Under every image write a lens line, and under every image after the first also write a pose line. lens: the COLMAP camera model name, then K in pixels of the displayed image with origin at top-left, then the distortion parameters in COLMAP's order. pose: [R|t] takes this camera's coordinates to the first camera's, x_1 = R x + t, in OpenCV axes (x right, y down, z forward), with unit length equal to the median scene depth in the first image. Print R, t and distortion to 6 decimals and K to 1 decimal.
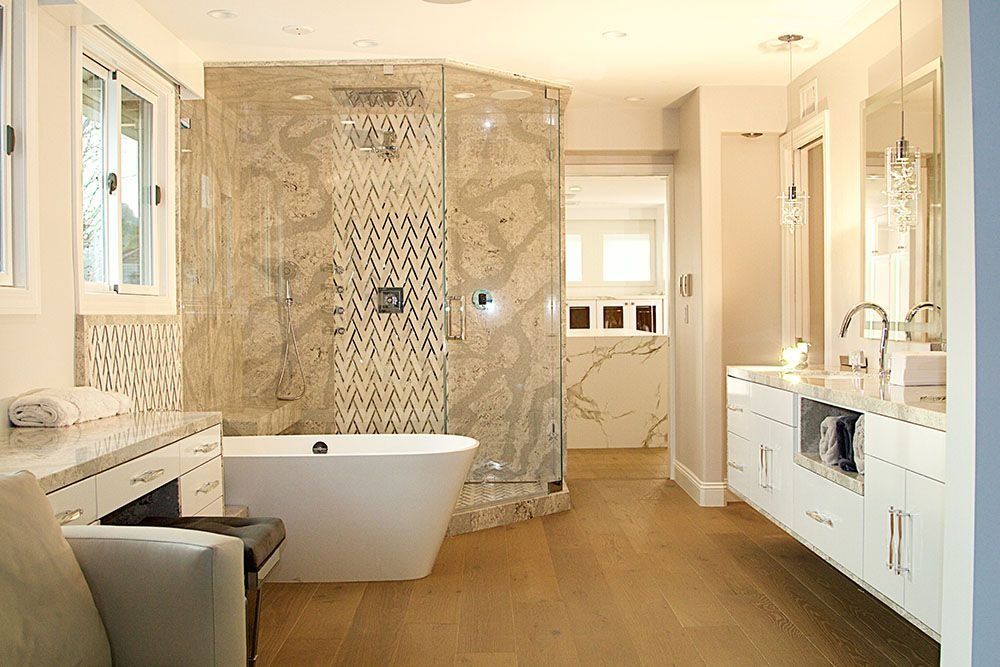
lens RADIAL K [[1089.2, 0, 500.0], [0, 1089.2, 333.5], [0, 0, 1]] dist [-0.138867, 0.017812]
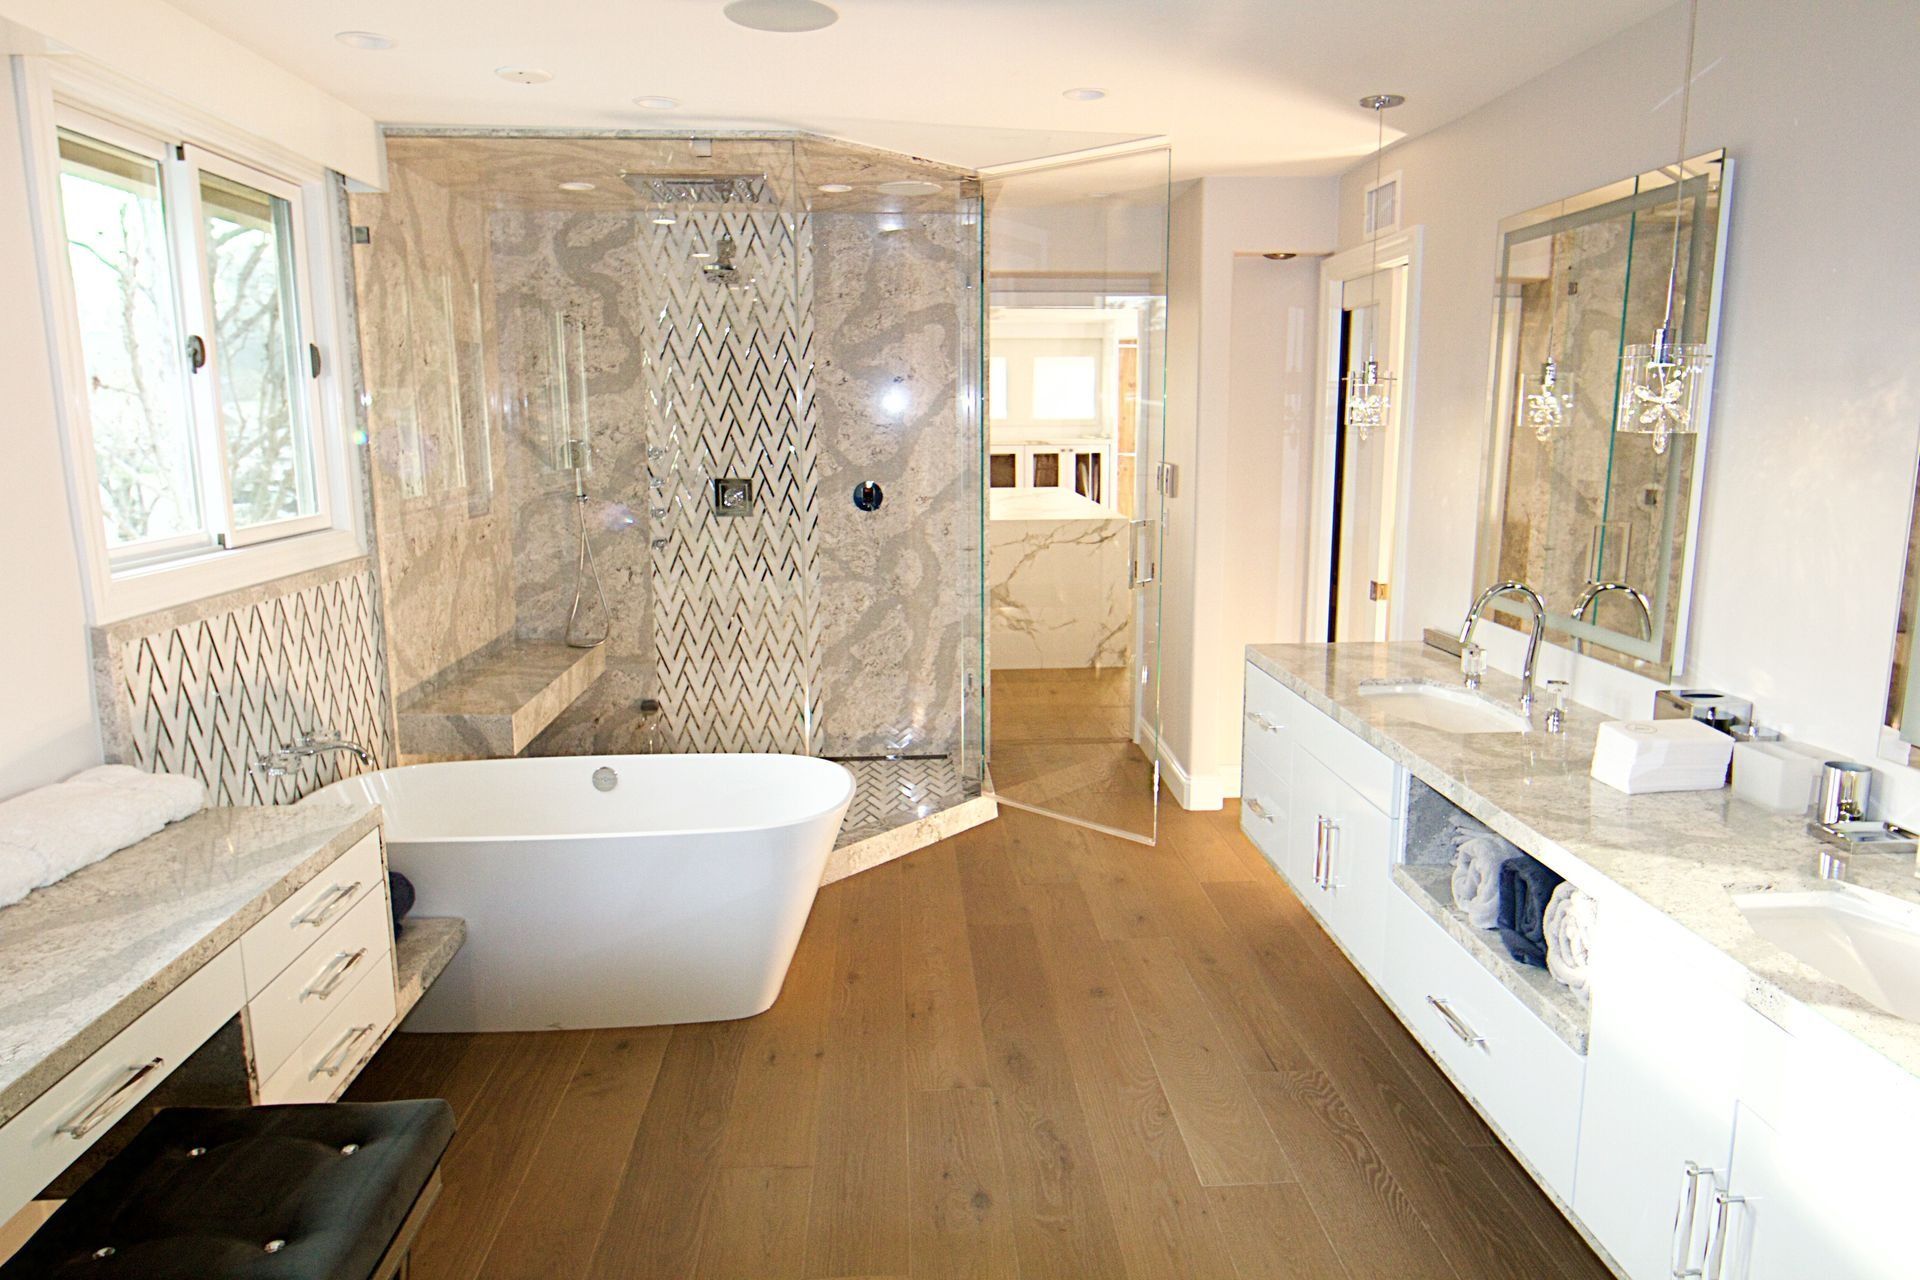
lens RADIAL K [[1222.7, 0, 967.5], [0, 1222.7, 620.7], [0, 0, 1]] dist [-0.014119, 0.001333]
pose [[0.998777, -0.003861, 0.049299, 0.007899], [-0.003496, 0.988942, 0.148264, -0.068342], [-0.049326, -0.148255, 0.987718, 0.225716]]
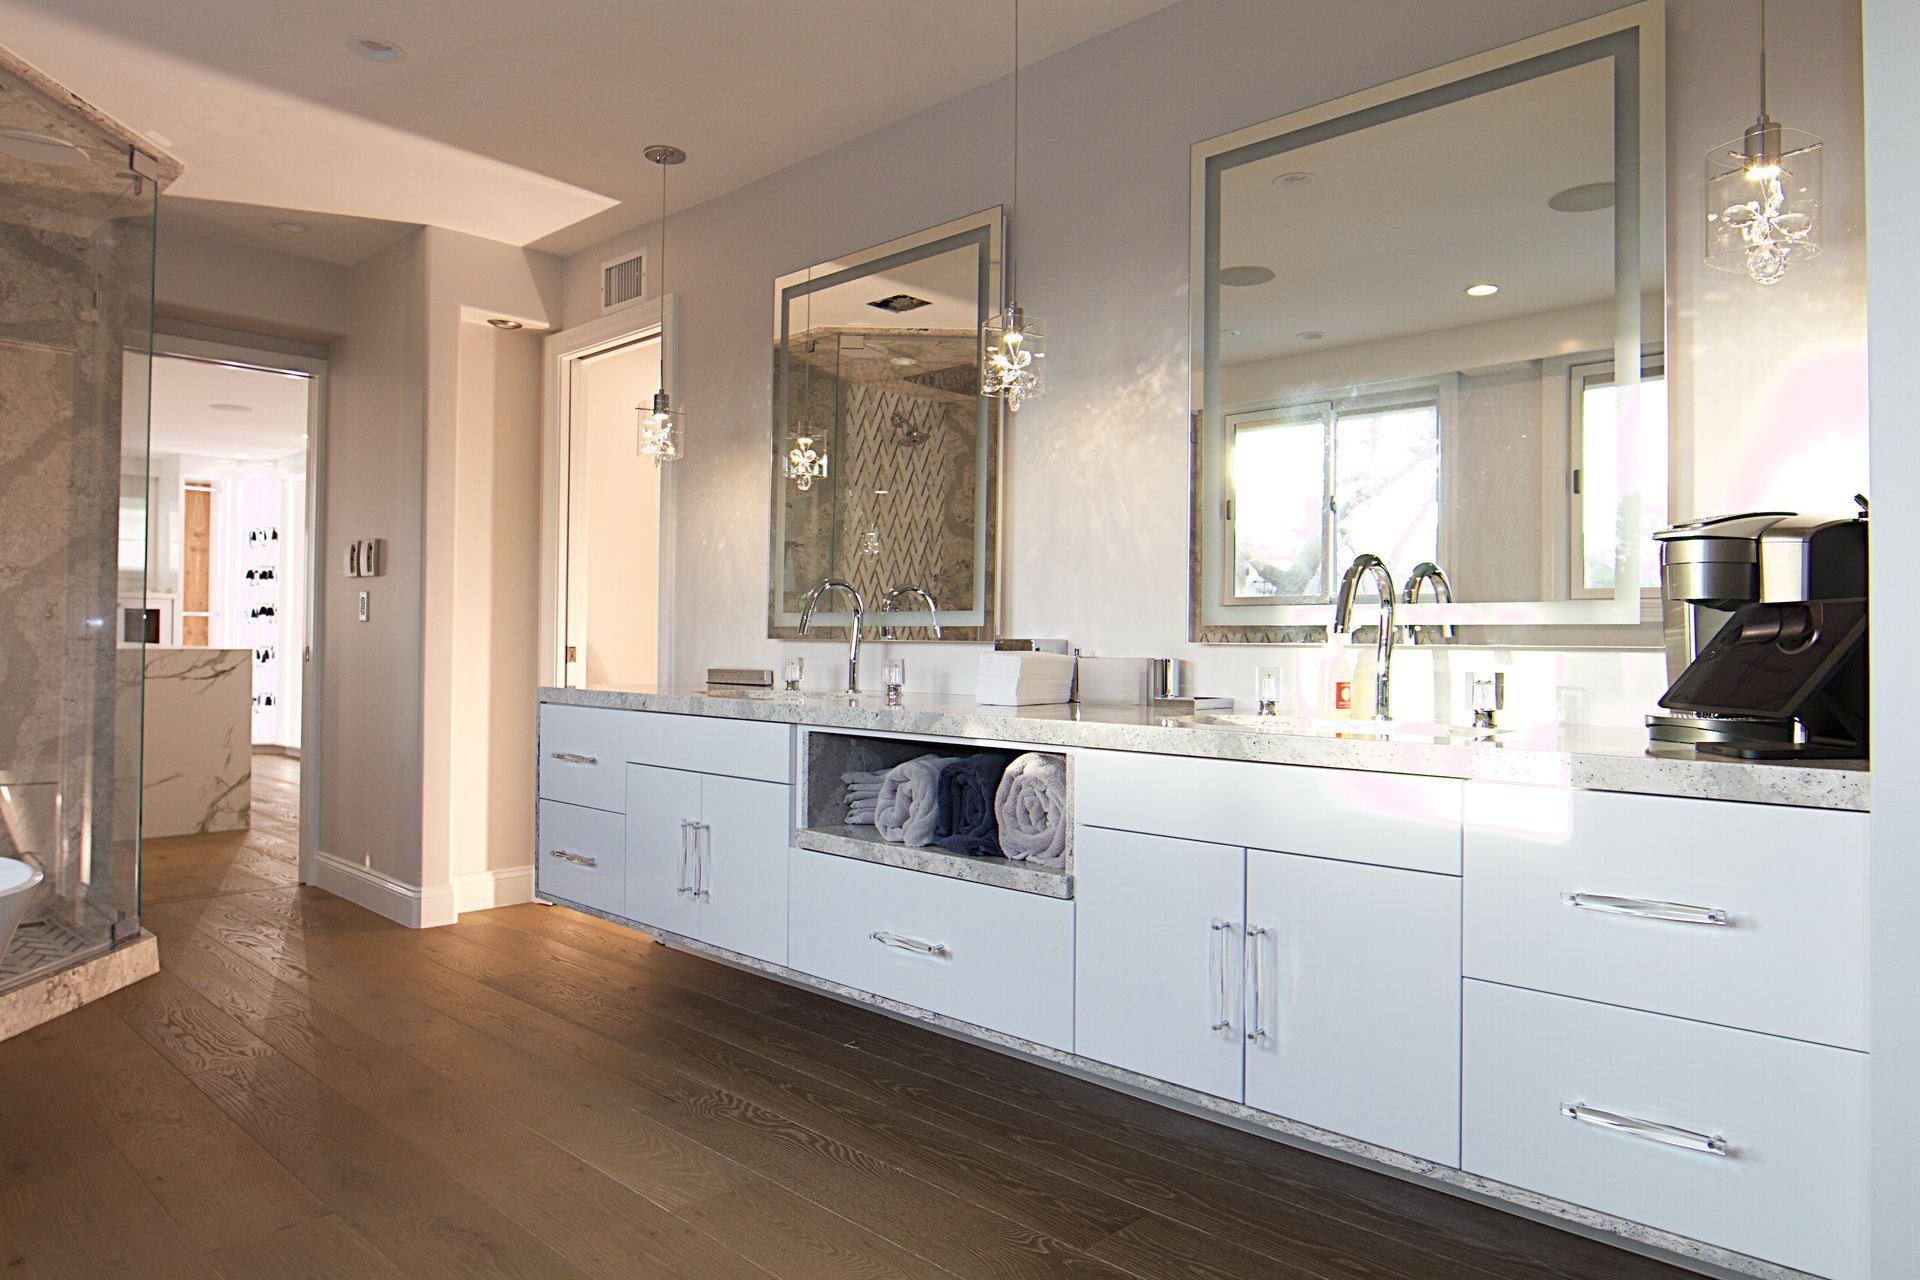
lens RADIAL K [[1222.7, 0, 967.5], [0, 1222.7, 620.7], [0, 0, 1]] dist [-0.014119, 0.001333]
pose [[0.696407, 0.029511, 0.717040, -0.076858], [-0.002831, 0.999259, -0.038377, 0.014818], [-0.717642, 0.024697, 0.695974, 0.285092]]
